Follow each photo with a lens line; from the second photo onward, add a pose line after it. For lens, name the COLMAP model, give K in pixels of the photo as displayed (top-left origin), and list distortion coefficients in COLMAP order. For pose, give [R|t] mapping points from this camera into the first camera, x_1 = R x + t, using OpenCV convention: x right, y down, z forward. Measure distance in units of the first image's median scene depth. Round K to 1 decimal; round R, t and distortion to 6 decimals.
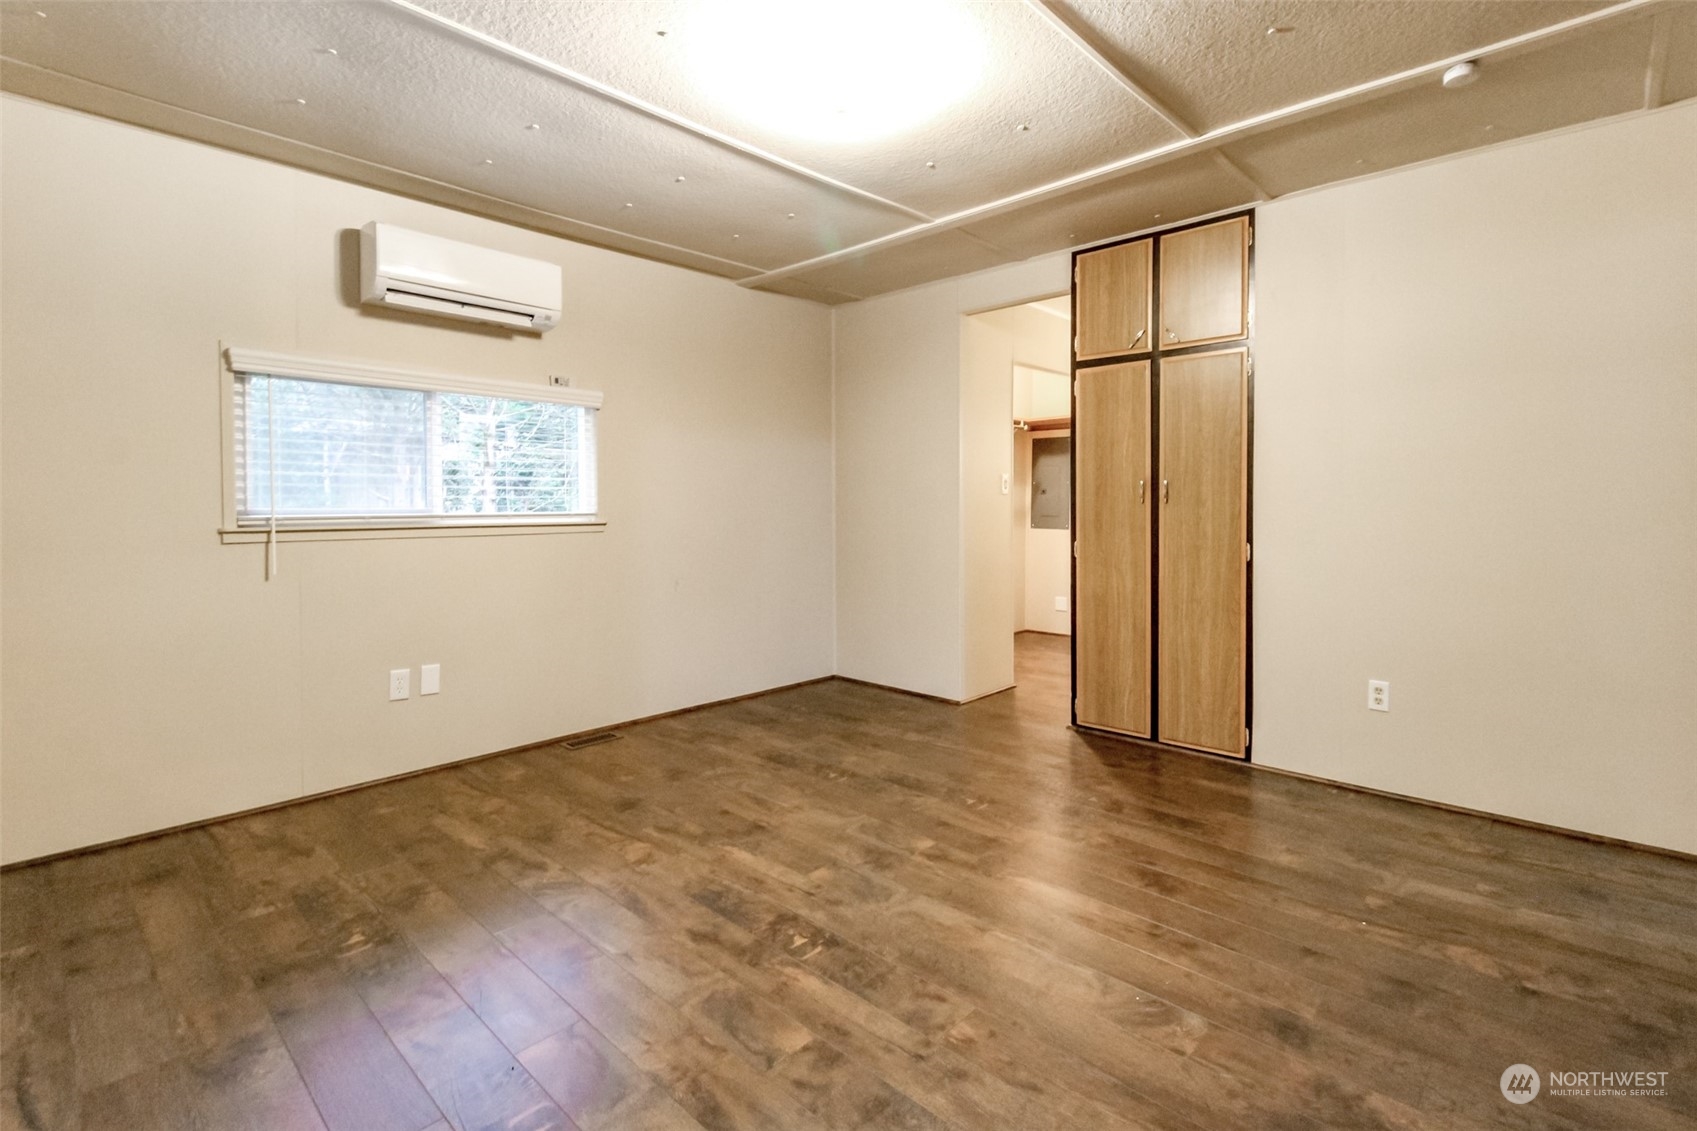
lens RADIAL K [[777.8, 0, 848.7], [0, 777.8, 504.6], [0, 0, 1]] dist [0.017791, -0.013438]
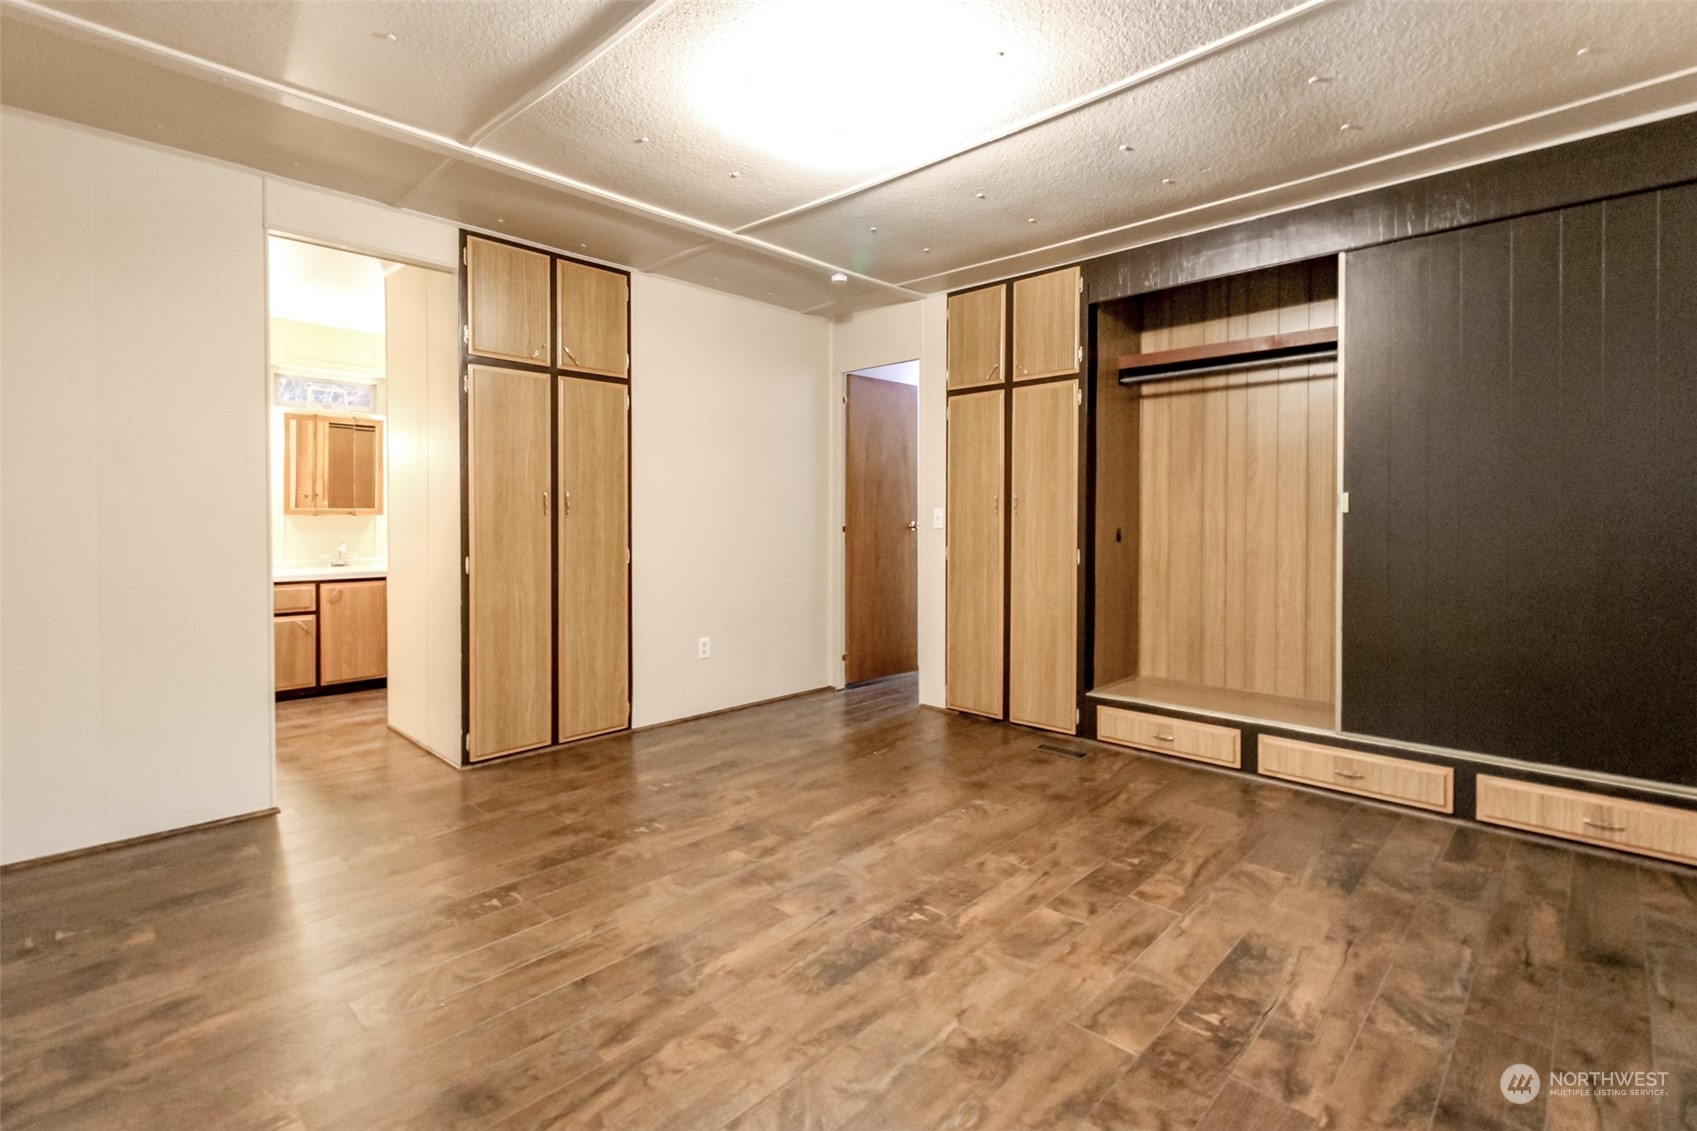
lens RADIAL K [[775.8, 0, 851.0], [0, 775.8, 512.8], [0, 0, 1]] dist [0.016884, -0.012338]
pose [[0.010041, 0.004676, 0.999939, -0.979197], [-0.003894, 0.999982, -0.004637, -0.000979], [-0.999942, -0.003848, 0.010059, 0.917889]]
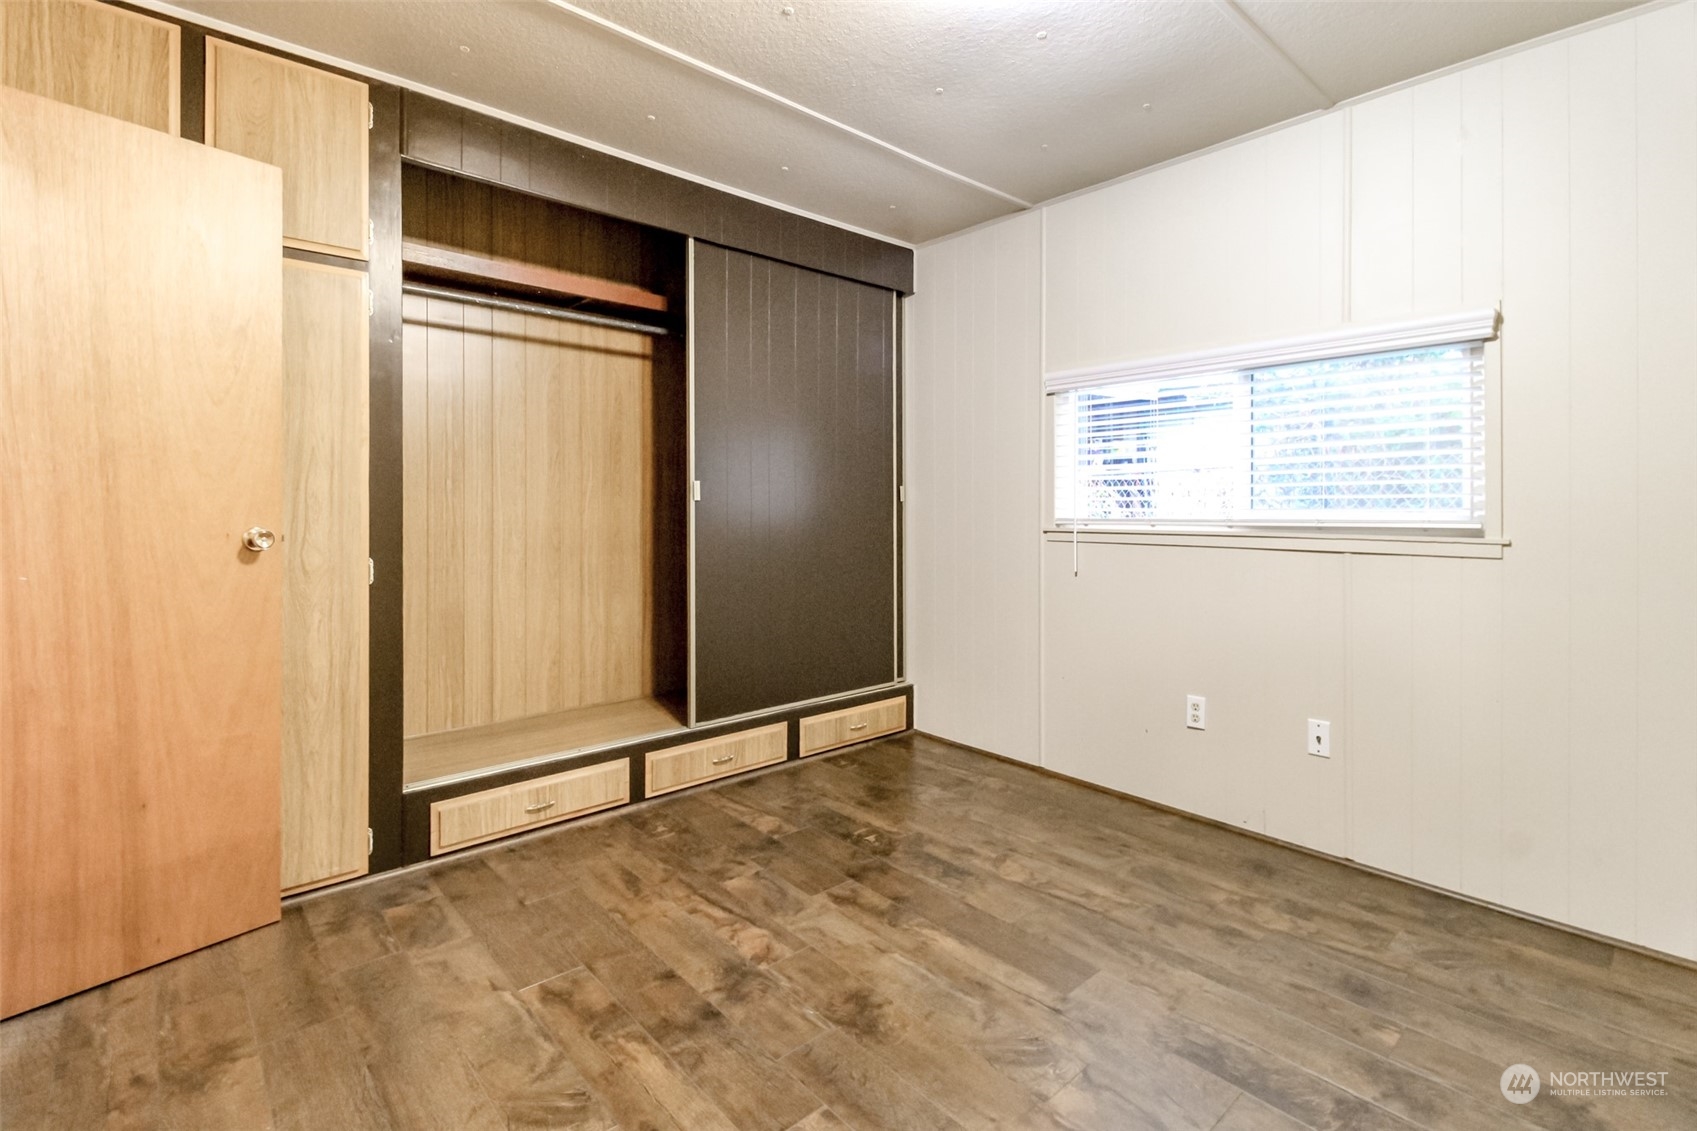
lens RADIAL K [[777.8, 0, 848.7], [0, 777.8, 504.6], [0, 0, 1]] dist [0.017791, -0.013438]
pose [[-0.994526, 0.001389, 0.104484, -0.018880], [0.001158, 0.999997, -0.002271, -0.003162], [-0.104487, -0.002138, -0.994524, 1.390826]]
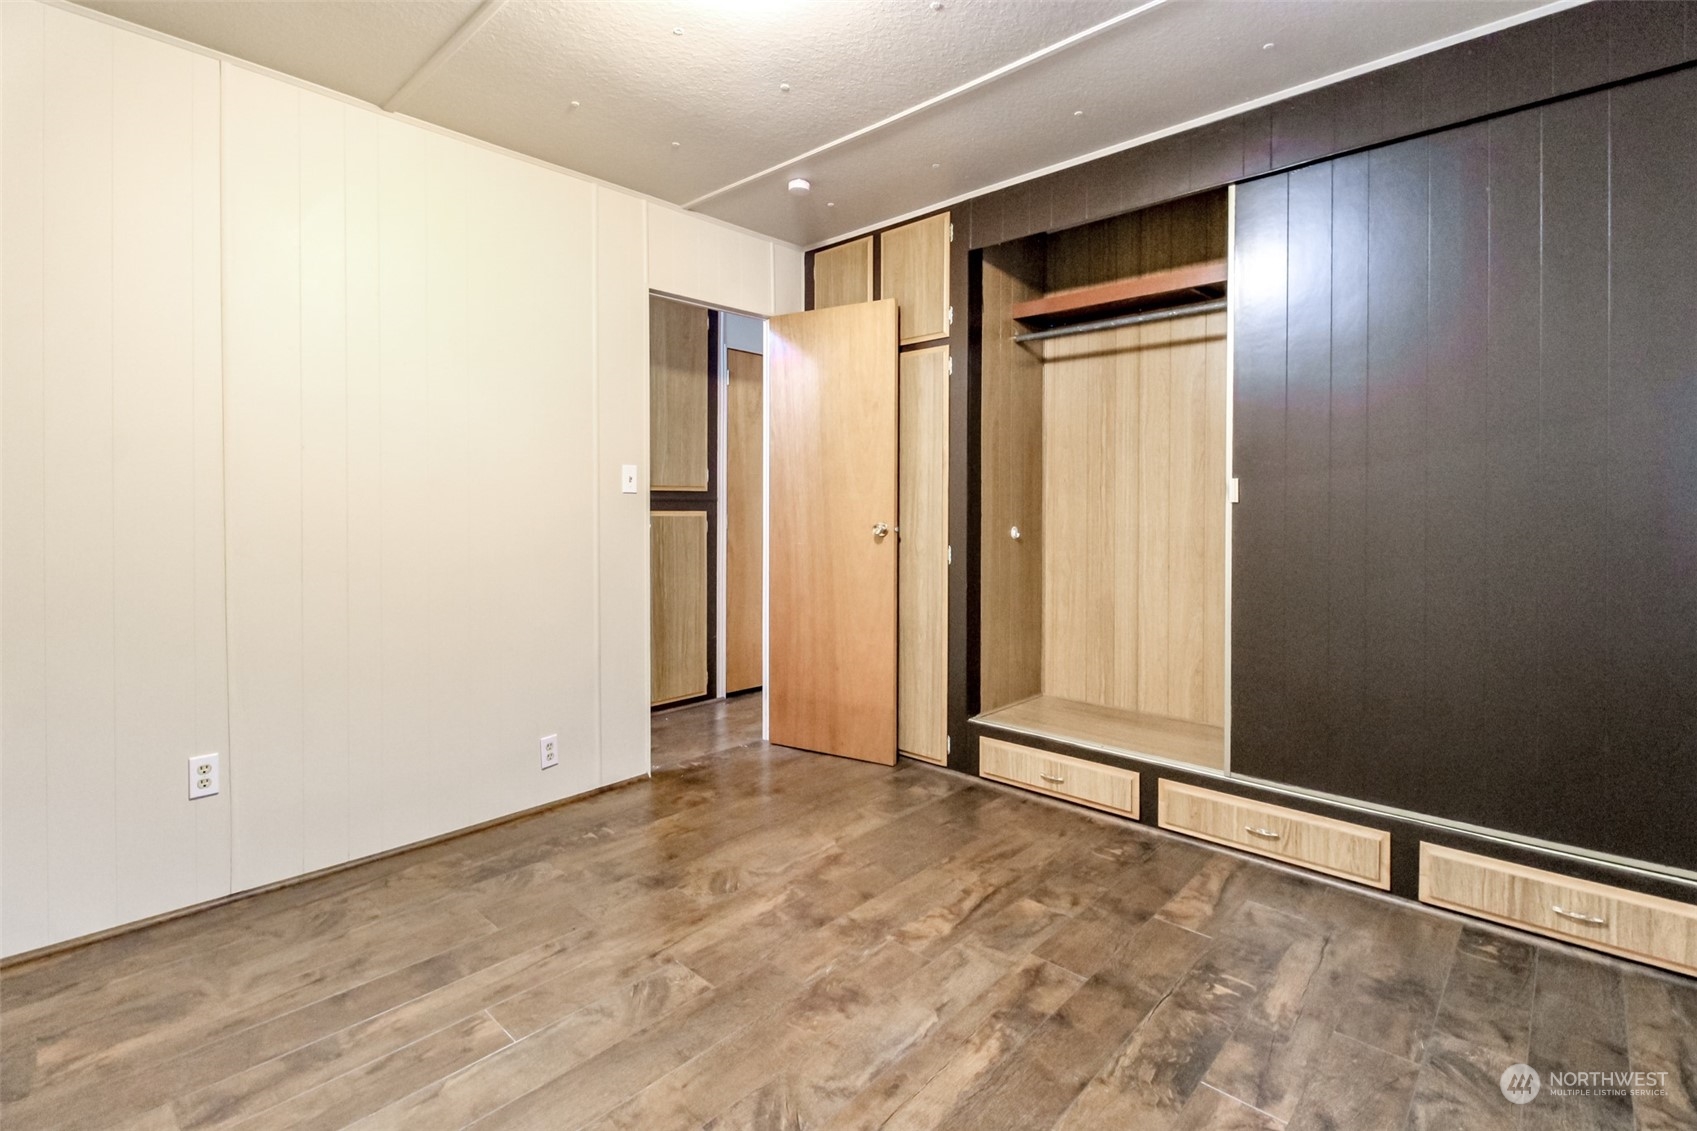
lens RADIAL K [[764.8, 0, 844.2], [0, 764.8, 513.2], [0, 0, 1]] dist [0.024688, -0.012953]
pose [[0.005859, -0.002828, 0.999979, -0.694085], [0.000891, 0.999996, 0.002823, -0.001368], [-0.999982, 0.000875, 0.005861, 0.646396]]
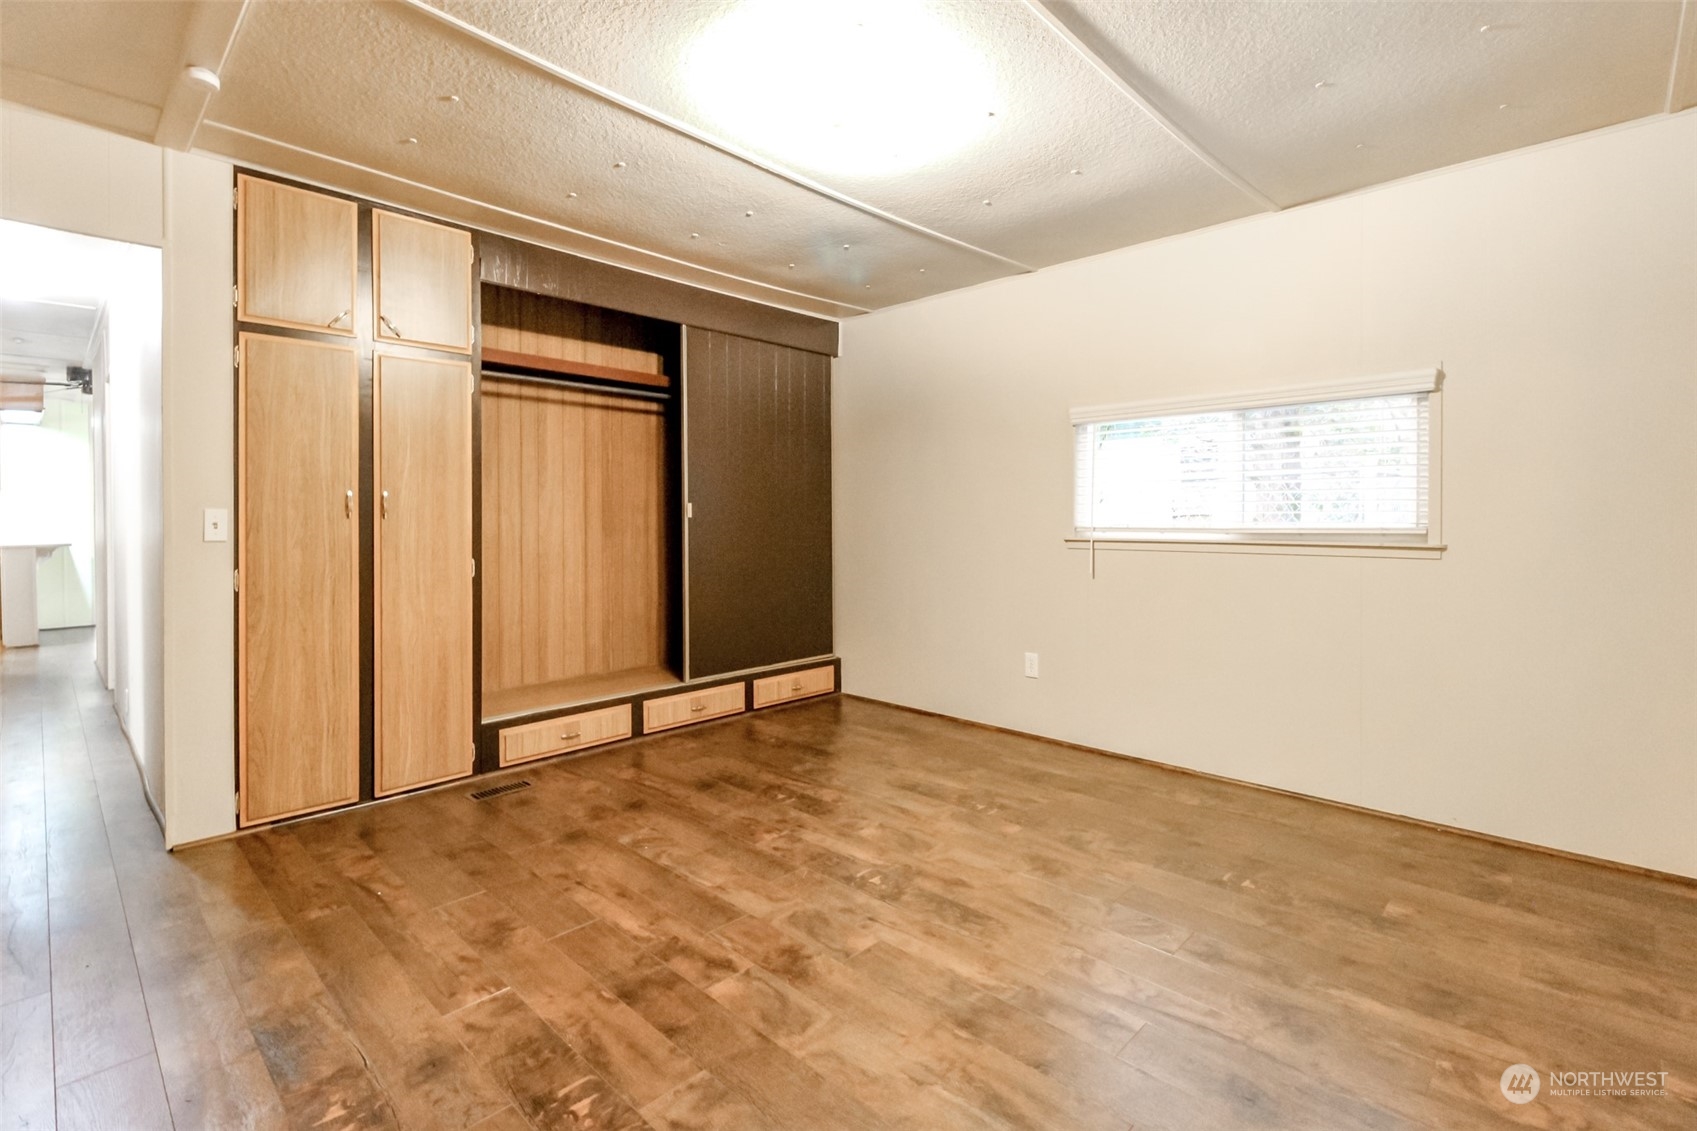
lens RADIAL K [[777.8, 0, 848.7], [0, 777.8, 504.6], [0, 0, 1]] dist [0.017791, -0.013438]
pose [[-0.999960, 0.003407, 0.008210, -0.028516], [0.003229, 0.999760, -0.021665, -0.000086], [-0.008282, -0.021638, -0.999732, 1.886949]]
